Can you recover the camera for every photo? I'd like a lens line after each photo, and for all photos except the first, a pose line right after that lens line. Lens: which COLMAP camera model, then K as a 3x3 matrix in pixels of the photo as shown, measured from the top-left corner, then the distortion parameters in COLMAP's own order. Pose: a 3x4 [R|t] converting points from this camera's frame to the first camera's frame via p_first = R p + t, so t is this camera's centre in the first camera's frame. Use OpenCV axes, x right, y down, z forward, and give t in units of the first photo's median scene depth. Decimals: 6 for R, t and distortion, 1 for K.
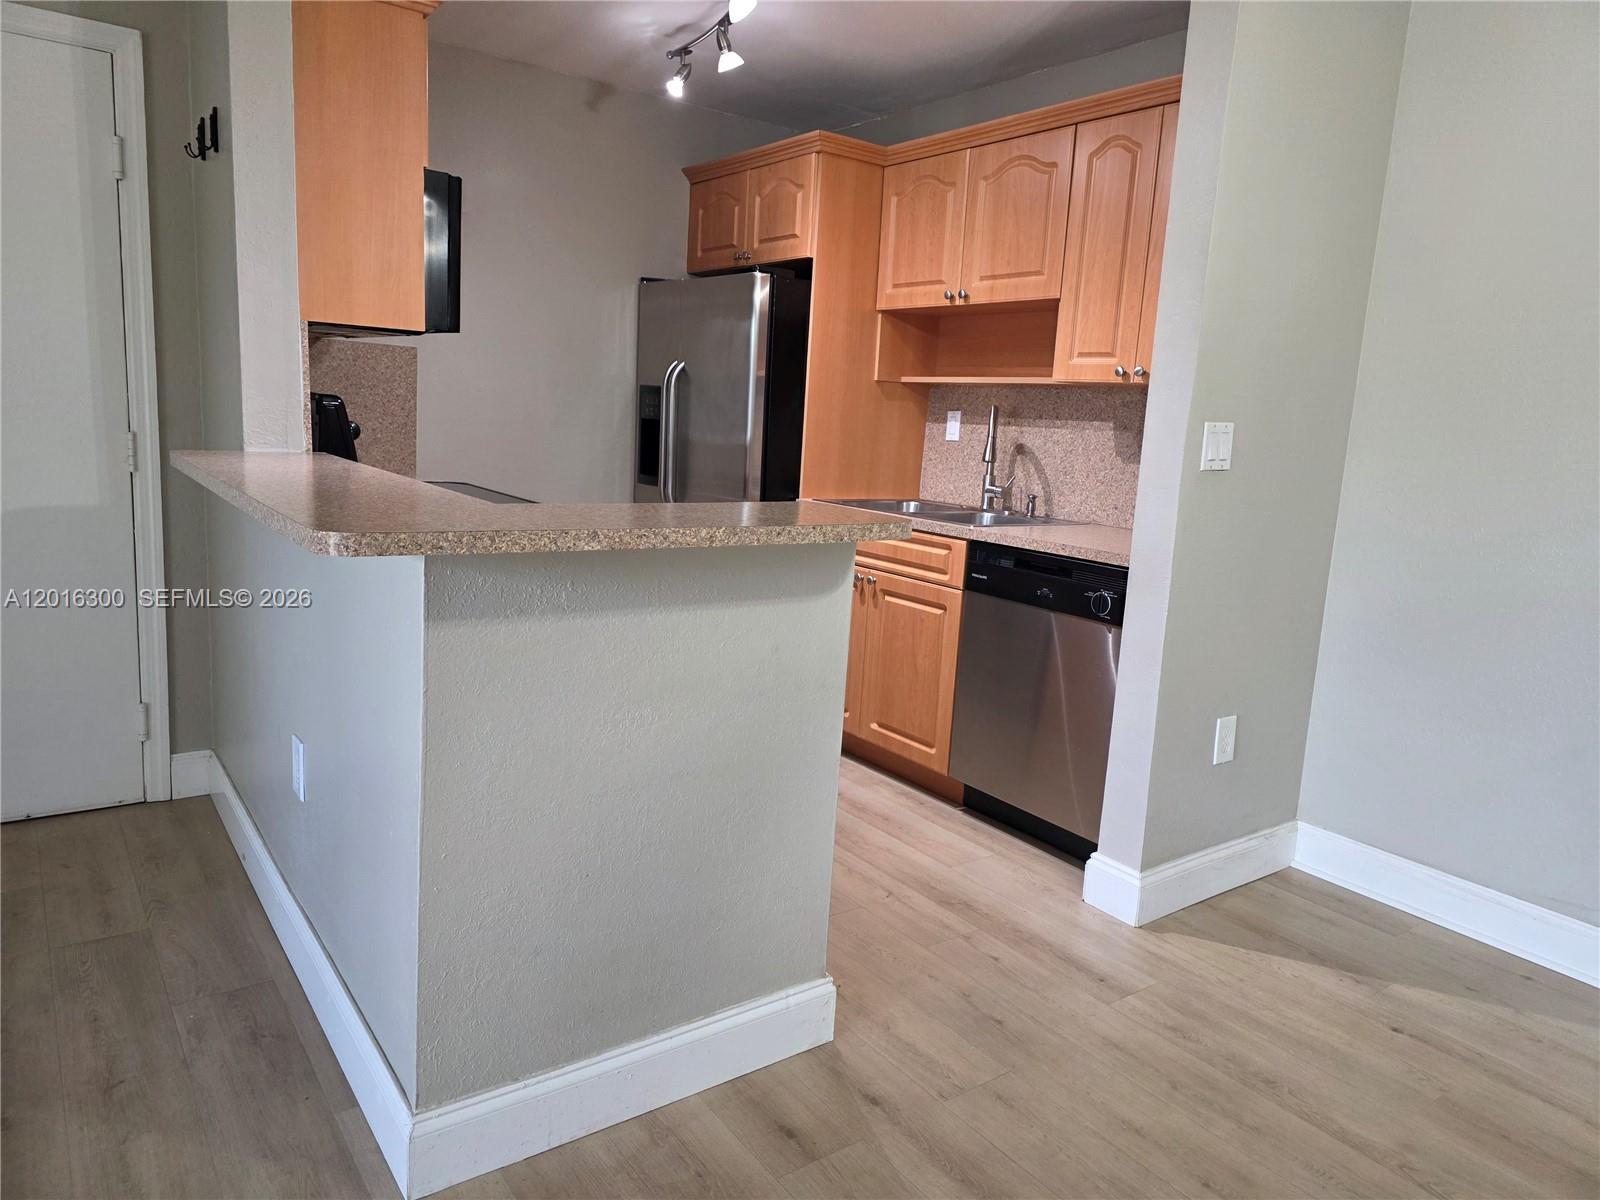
lens RADIAL K [[1074.3, 0, 804.4], [0, 1074.3, 589.6], [0, 0, 1]] dist [0.008487, -0.011178]
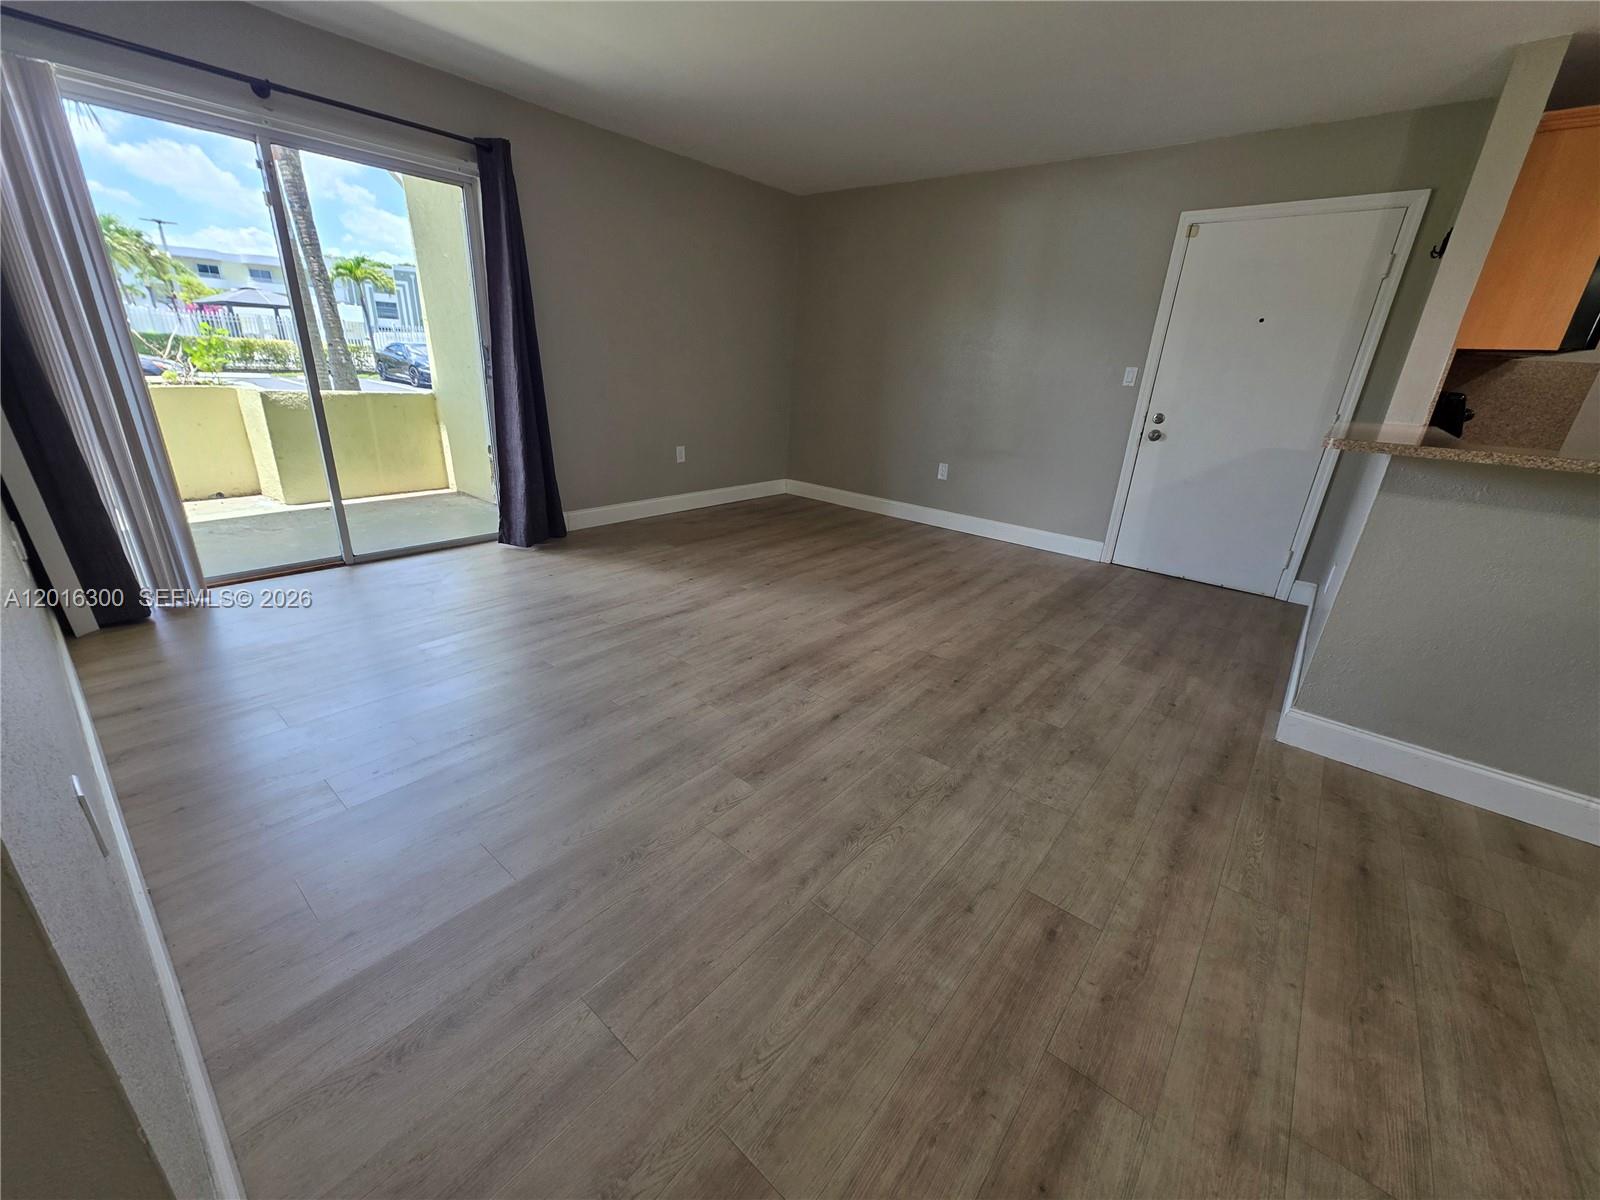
lens RADIAL K [[634.0, 0, 800.7], [0, 634.0, 599.7], [0, 0, 1]] dist [0.005944, -0.001053]
pose [[0.240885, 0.294984, -0.924640, 0.260693], [-0.195466, 0.947917, 0.251488, 0.059911], [0.950667, 0.120156, 0.285998, -0.189071]]
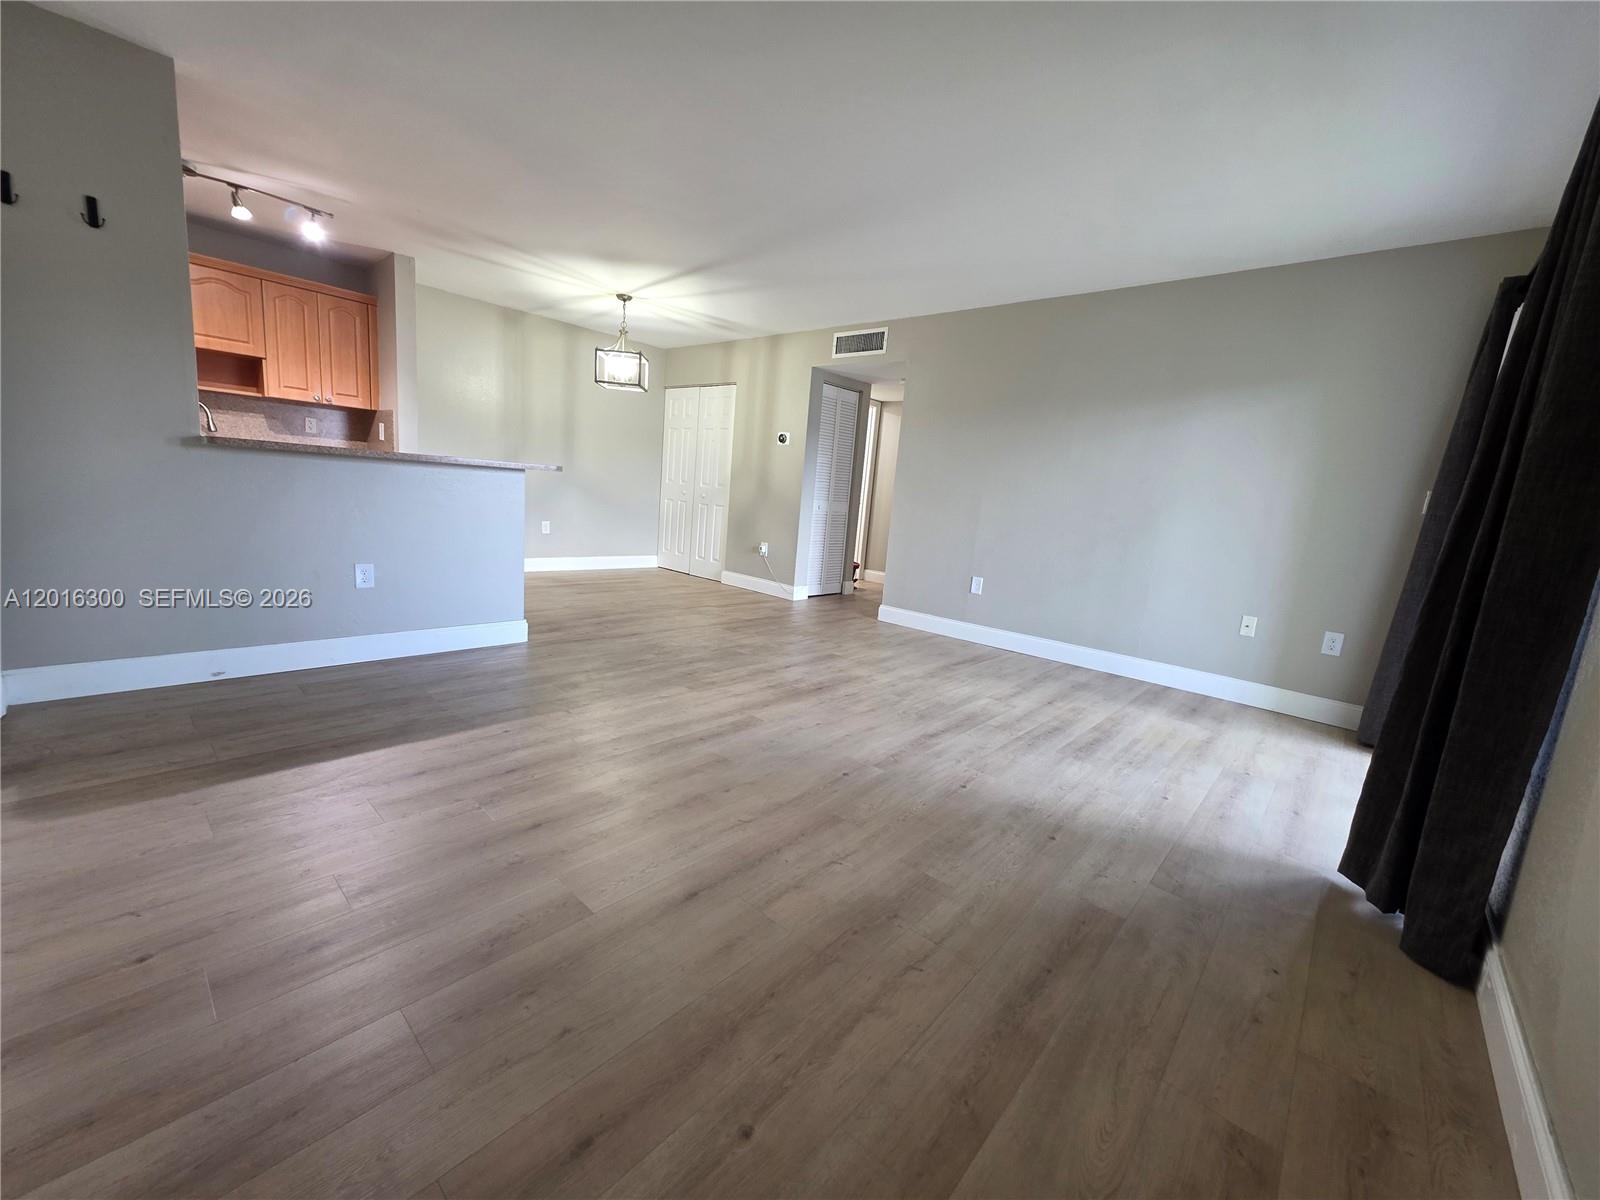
lens RADIAL K [[634.0, 0, 803.3], [0, 634.0, 600.6], [0, 0, 1]] dist [0.005944, -0.001053]
pose [[-0.191280, -0.246638, 0.950043, -1.245091], [0.069287, 0.962108, 0.263720, -0.053550], [-0.979087, 0.116270, -0.166943, 0.174093]]
